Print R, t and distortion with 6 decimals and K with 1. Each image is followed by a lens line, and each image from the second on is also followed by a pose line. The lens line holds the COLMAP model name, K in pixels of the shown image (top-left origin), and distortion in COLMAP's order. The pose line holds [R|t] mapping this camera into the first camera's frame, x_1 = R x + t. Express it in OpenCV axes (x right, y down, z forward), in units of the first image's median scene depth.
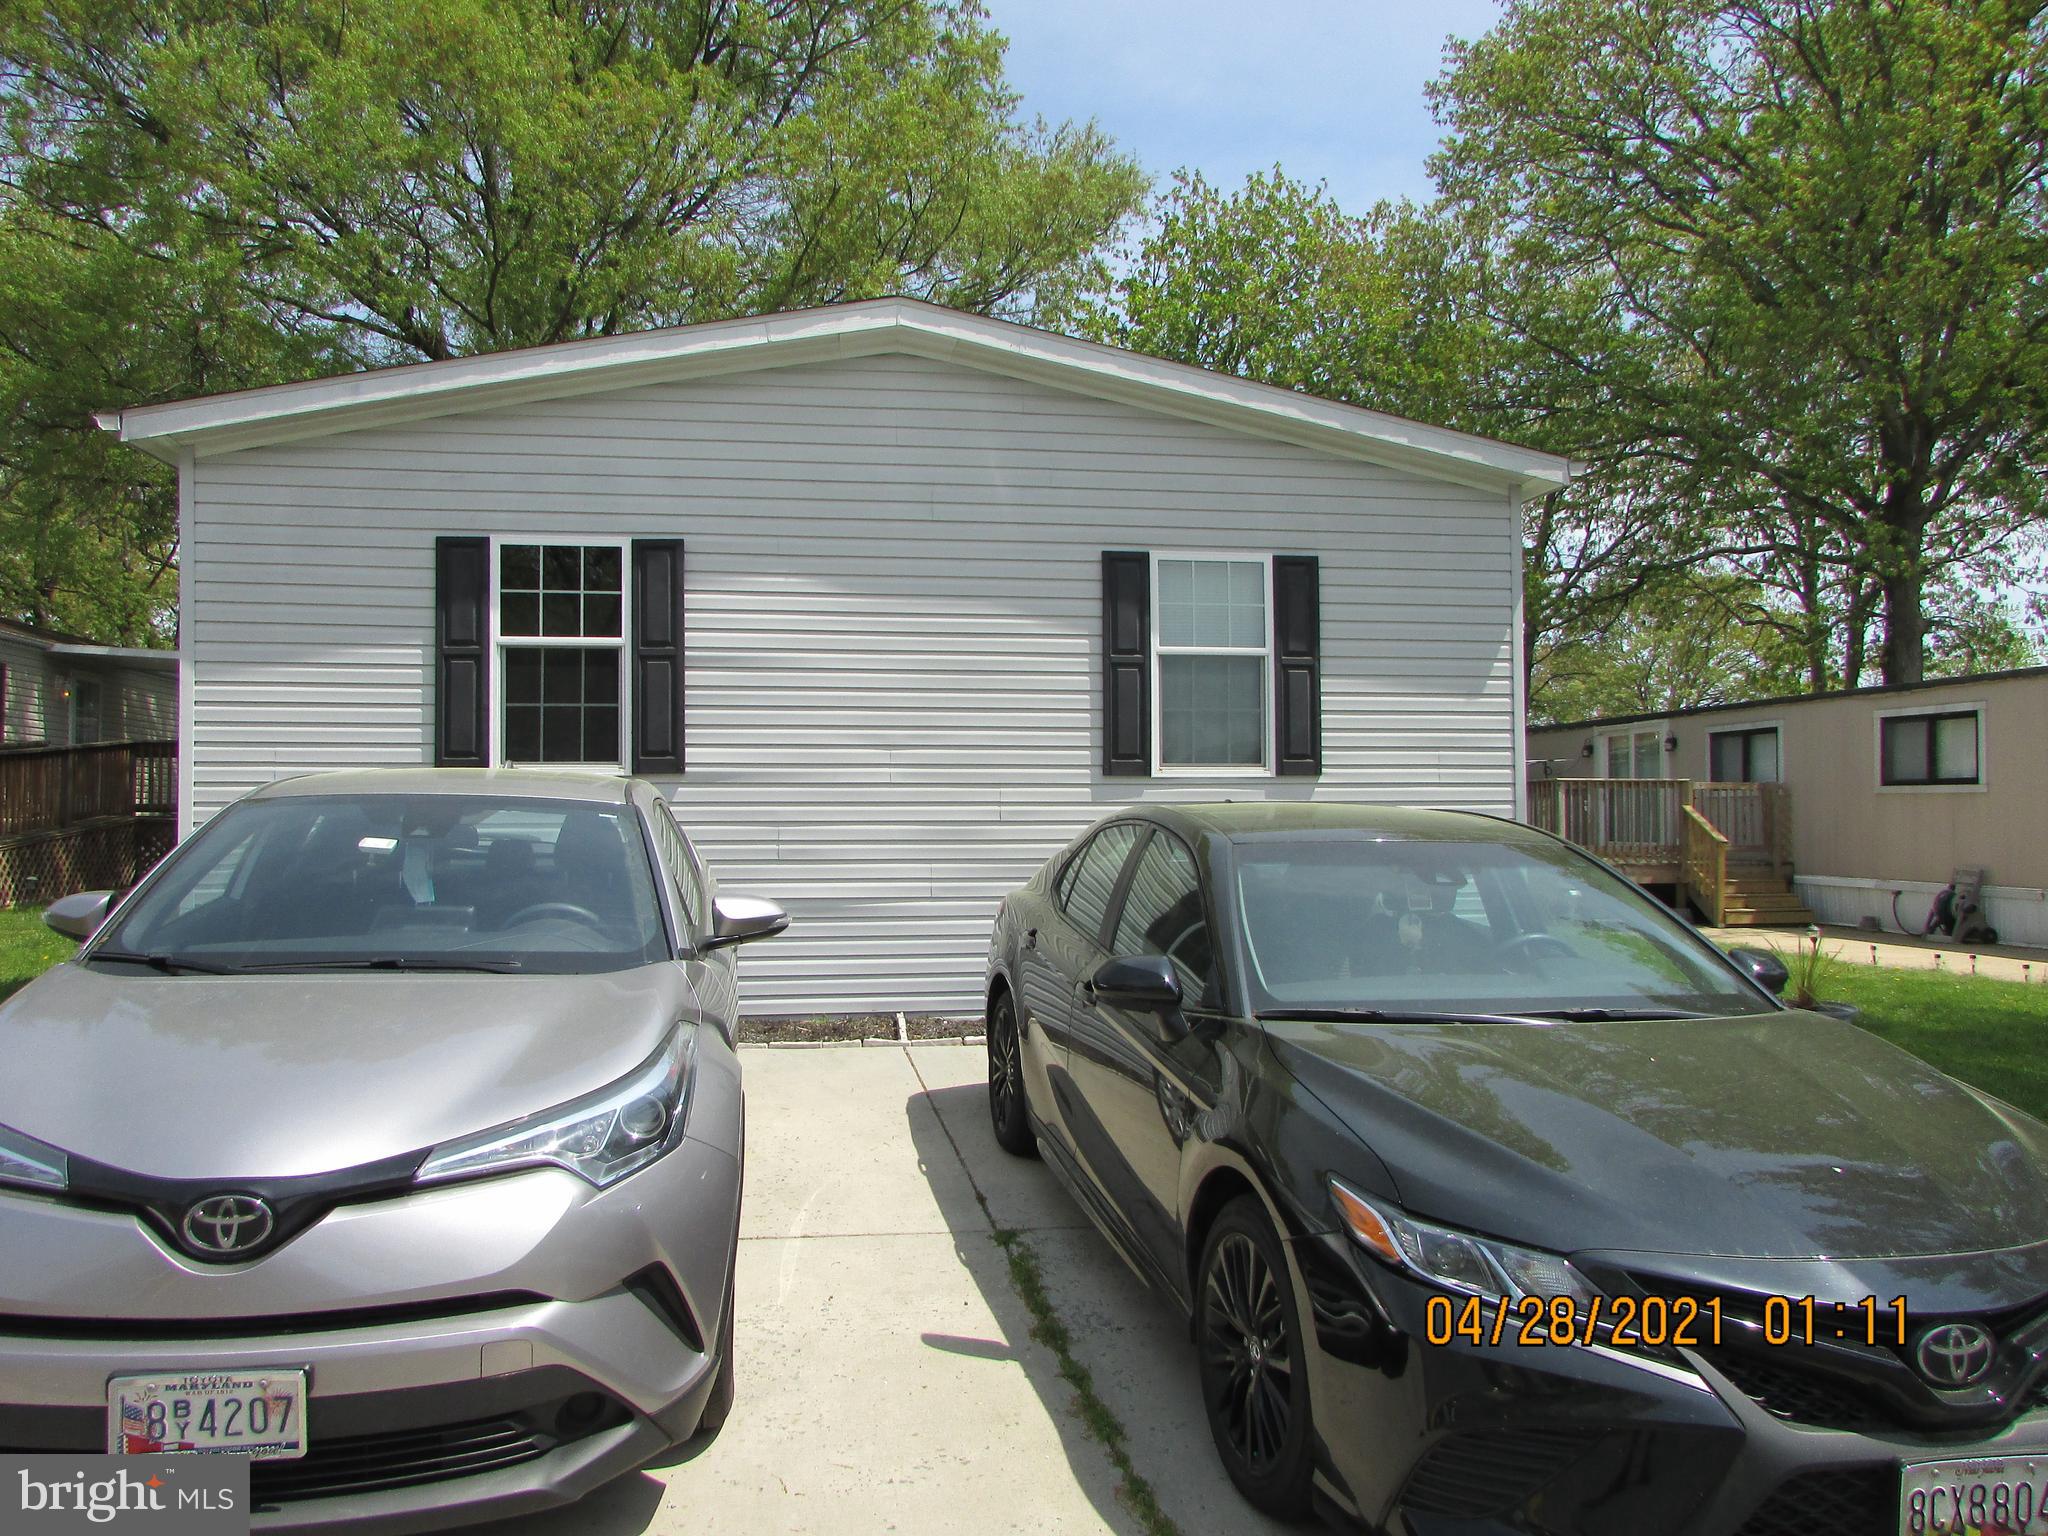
lens RADIAL K [[1454.0, 0, 1024.0], [0, 1454.0, 768.0], [0, 0, 1]] dist [-0.030301, 0.005322]
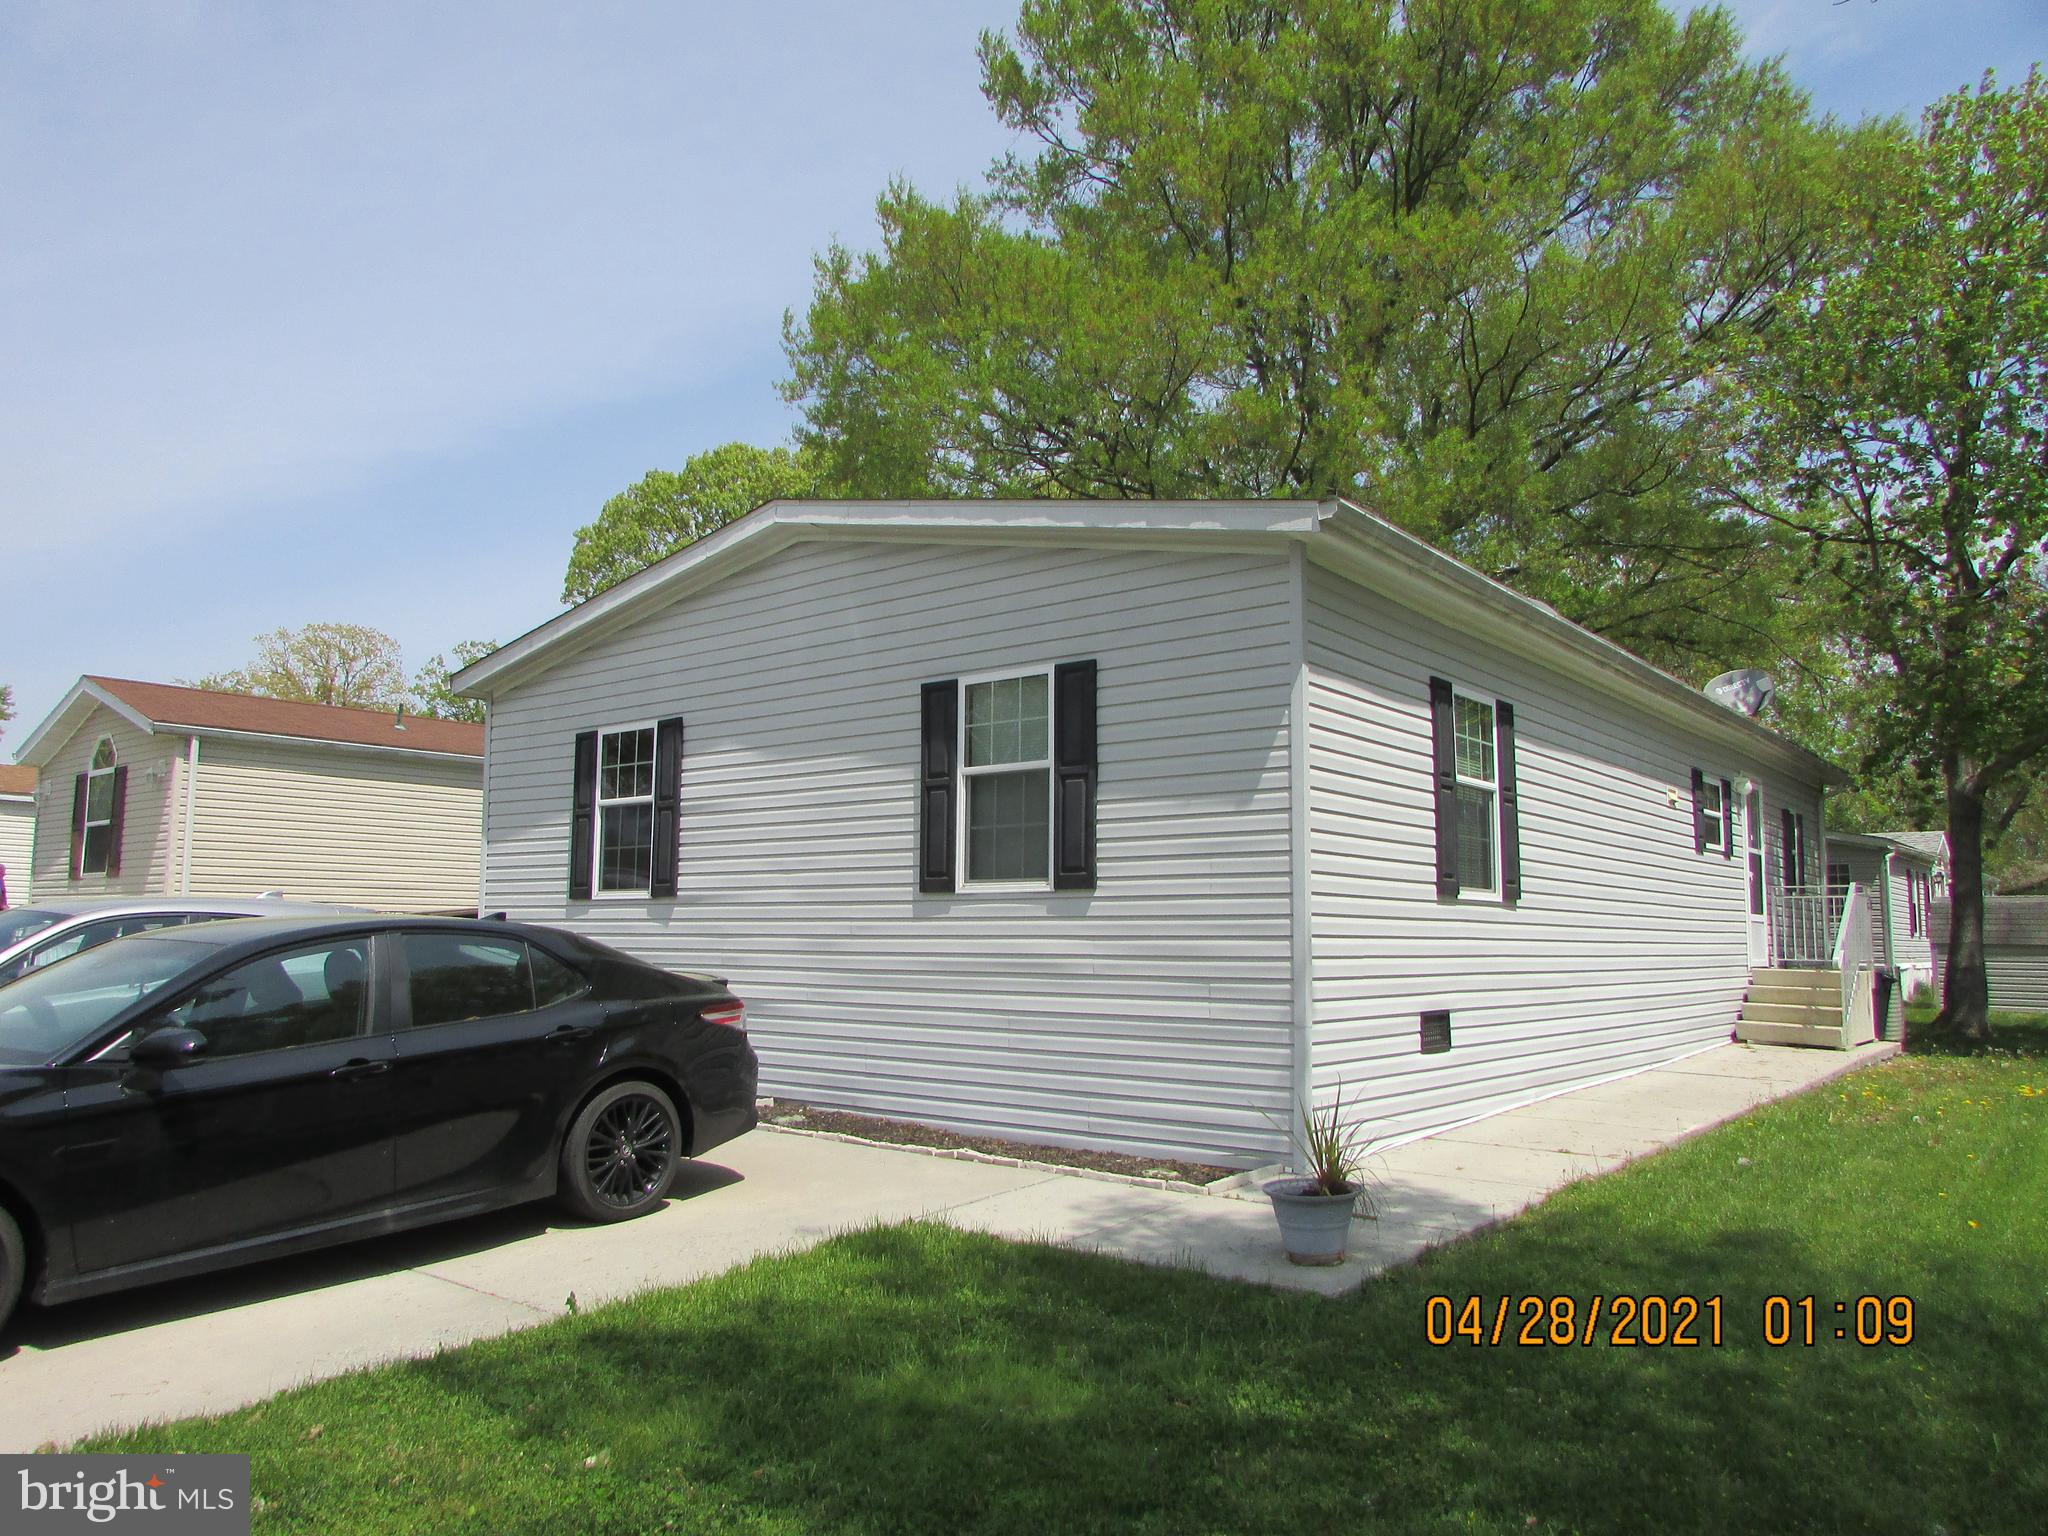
lens RADIAL K [[1475.2, 0, 1024.0], [0, 1475.2, 768.0], [0, 0, 1]] dist [-0.010496, 0.001460]
pose [[0.669473, -0.078760, -0.738649, 0.891868], [0.015719, 0.995643, -0.091916, 0.014461], [0.742670, 0.049925, 0.667794, 0.320665]]
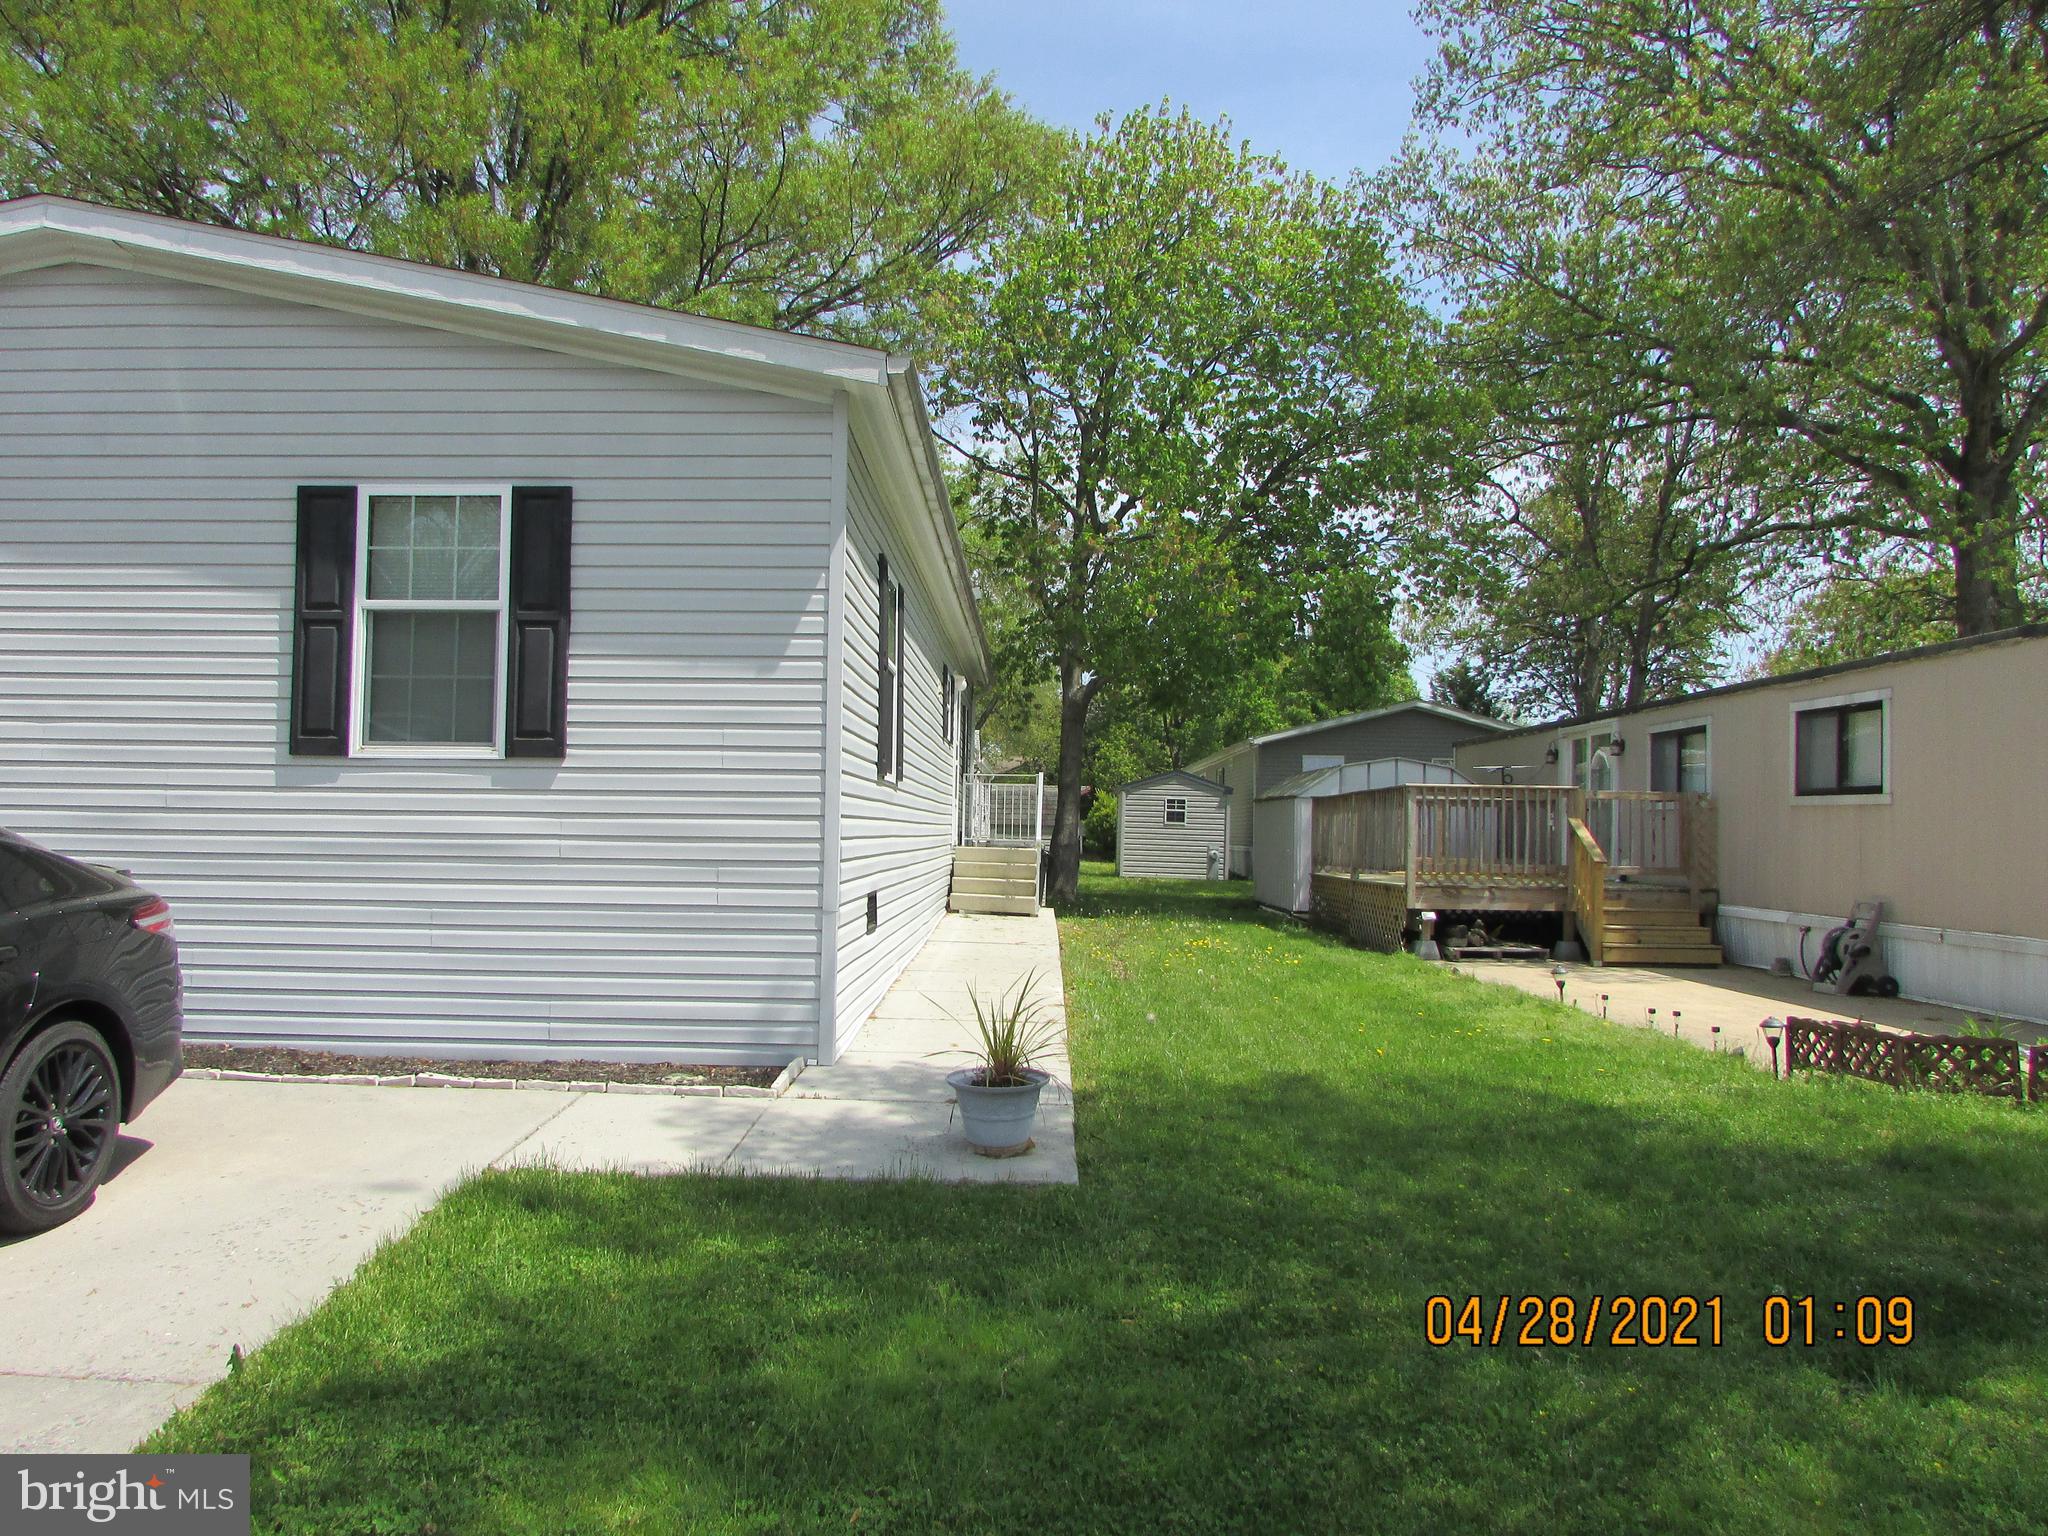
lens RADIAL K [[1454.0, 0, 1024.0], [0, 1454.0, 768.0], [0, 0, 1]] dist [-0.030301, 0.005322]
pose [[0.985342, 0.008380, -0.170383, 0.595055], [-0.009972, 0.999914, -0.008491, 0.015149], [0.170297, 0.010065, 0.985341, 0.251853]]
